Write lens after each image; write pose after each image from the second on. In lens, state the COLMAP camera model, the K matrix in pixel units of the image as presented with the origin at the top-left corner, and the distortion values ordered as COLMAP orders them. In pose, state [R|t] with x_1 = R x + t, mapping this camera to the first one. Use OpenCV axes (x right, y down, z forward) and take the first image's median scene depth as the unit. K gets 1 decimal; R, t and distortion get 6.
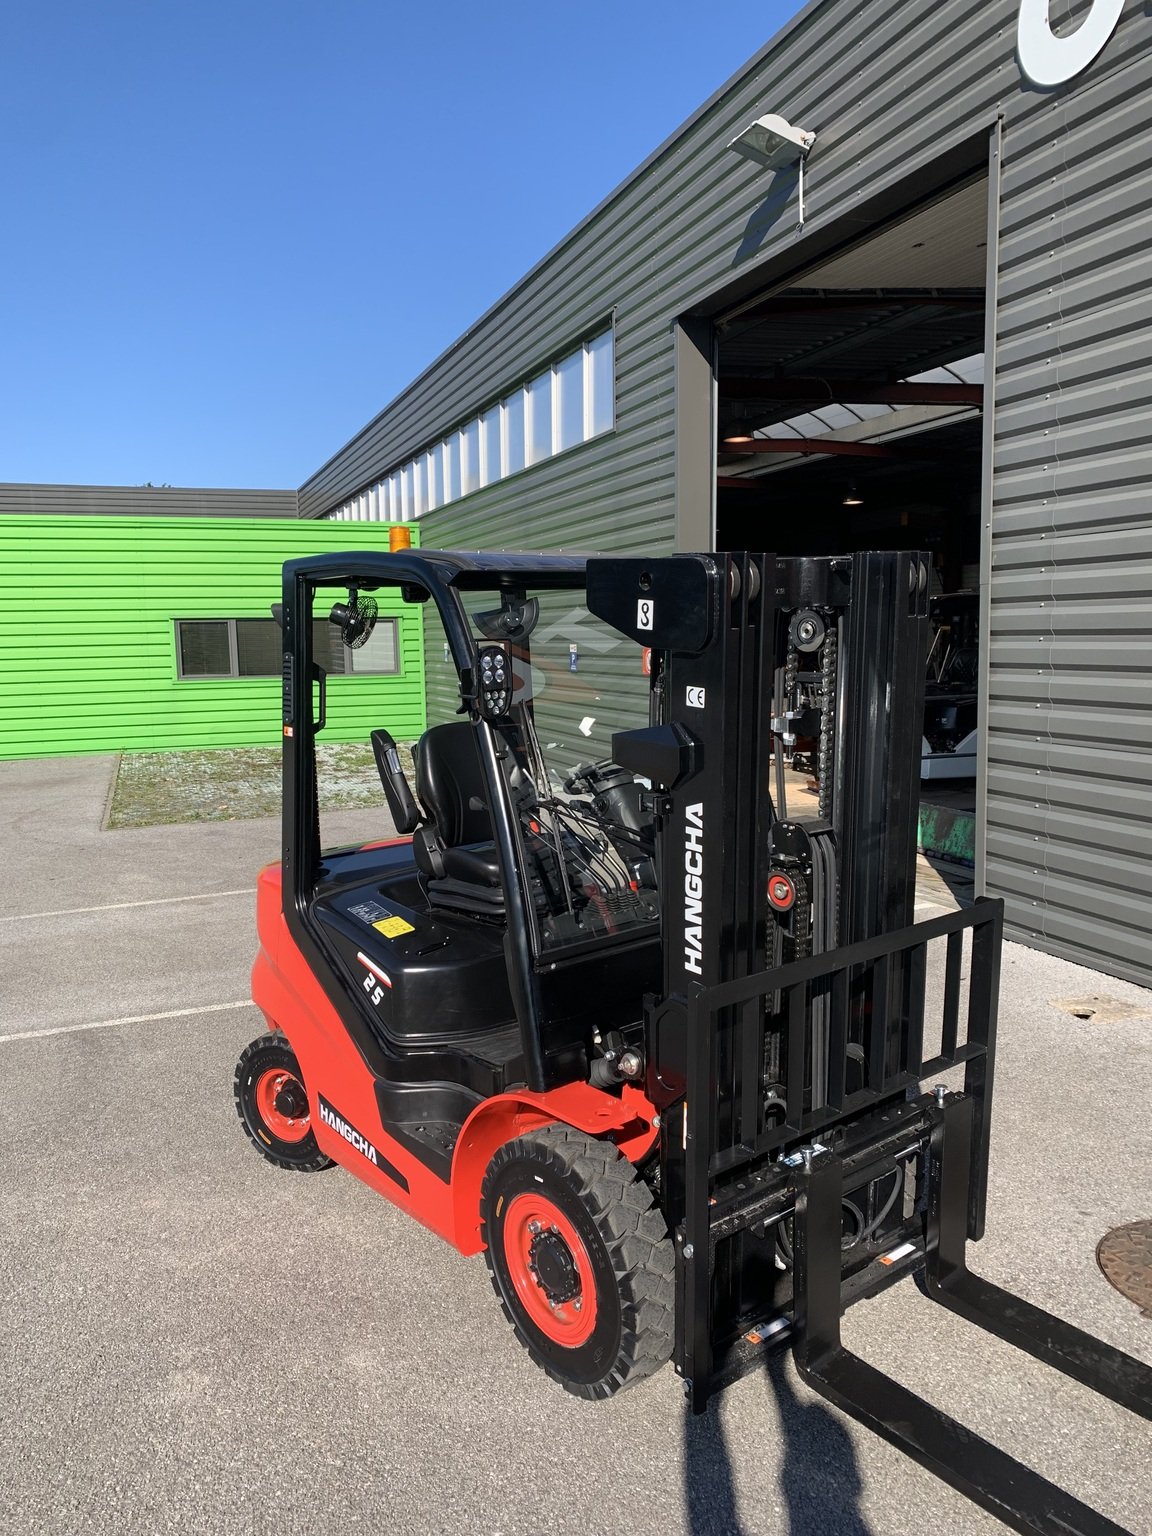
lens RADIAL K [[1159.6, 0, 565.9], [0, 1159.6, 768.7], [0, 0, 1]] dist [0.007712, -0.000517]
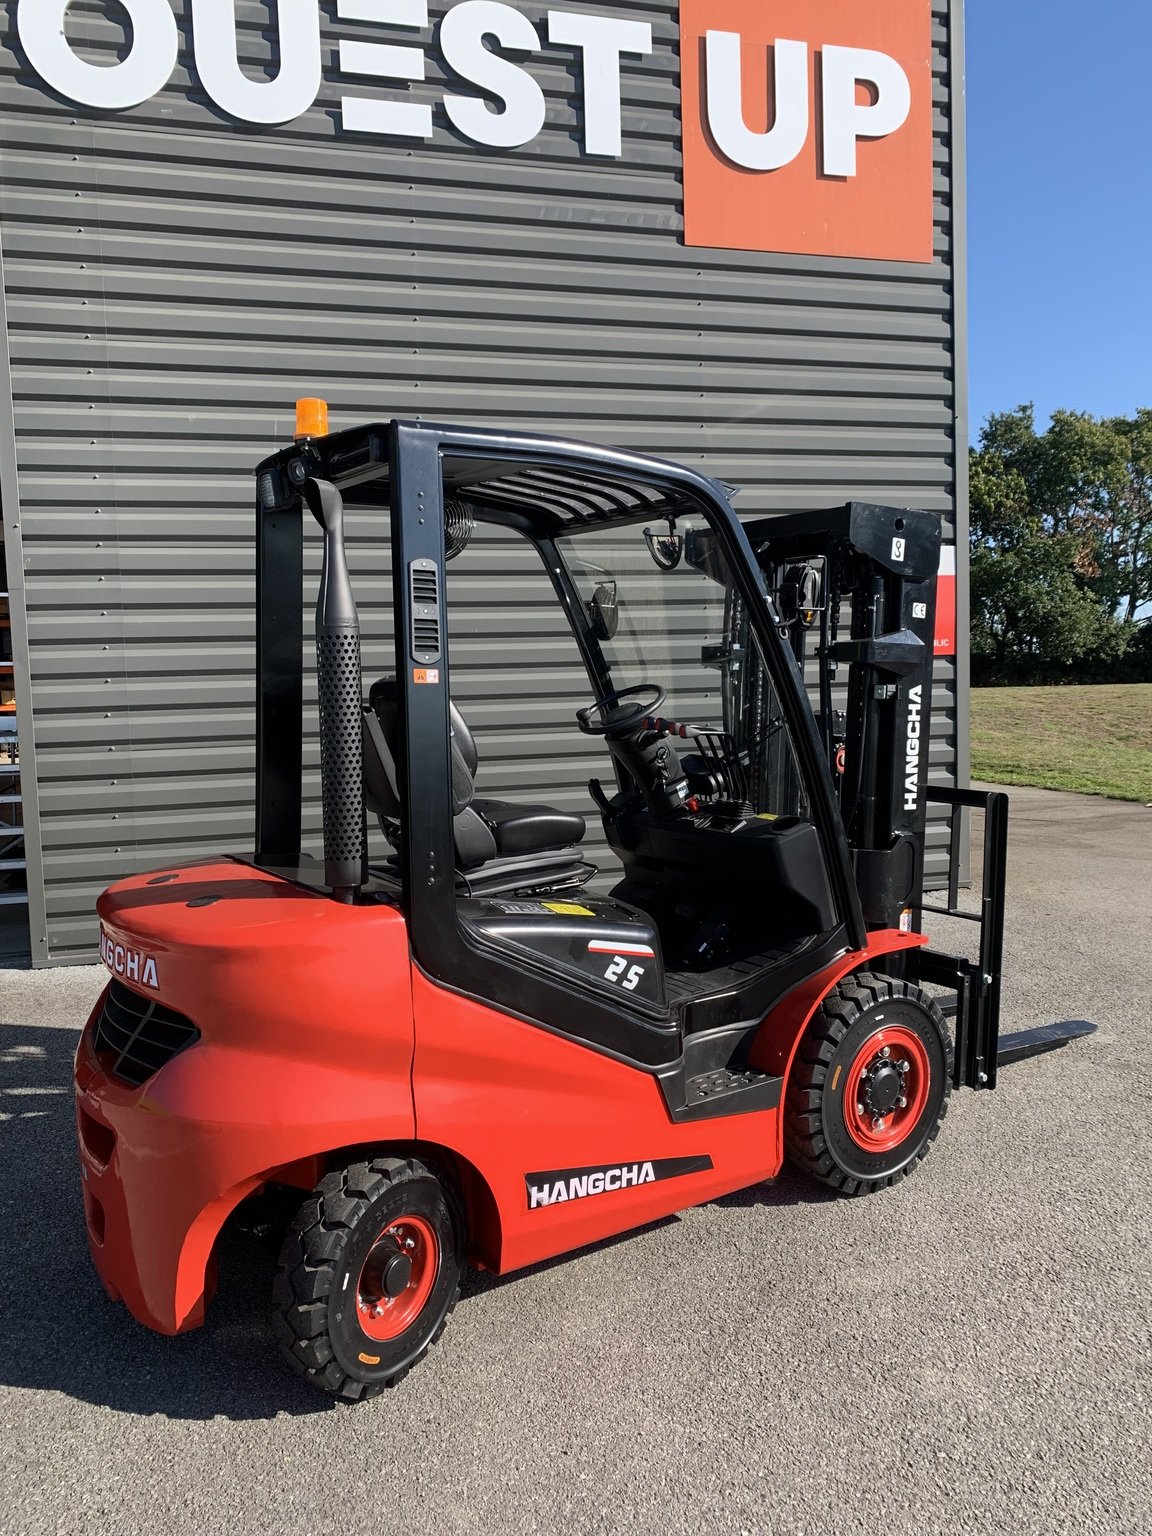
lens RADIAL K [[1159.6, 0, 565.9], [0, 1159.6, 768.7], [0, 0, 1]] dist [0.007712, -0.000517]
pose [[0.088884, -0.055030, 0.994521, -1.325148], [0.140239, 0.989218, 0.042203, 0.009413], [-0.986120, 0.135720, 0.095643, 1.280194]]
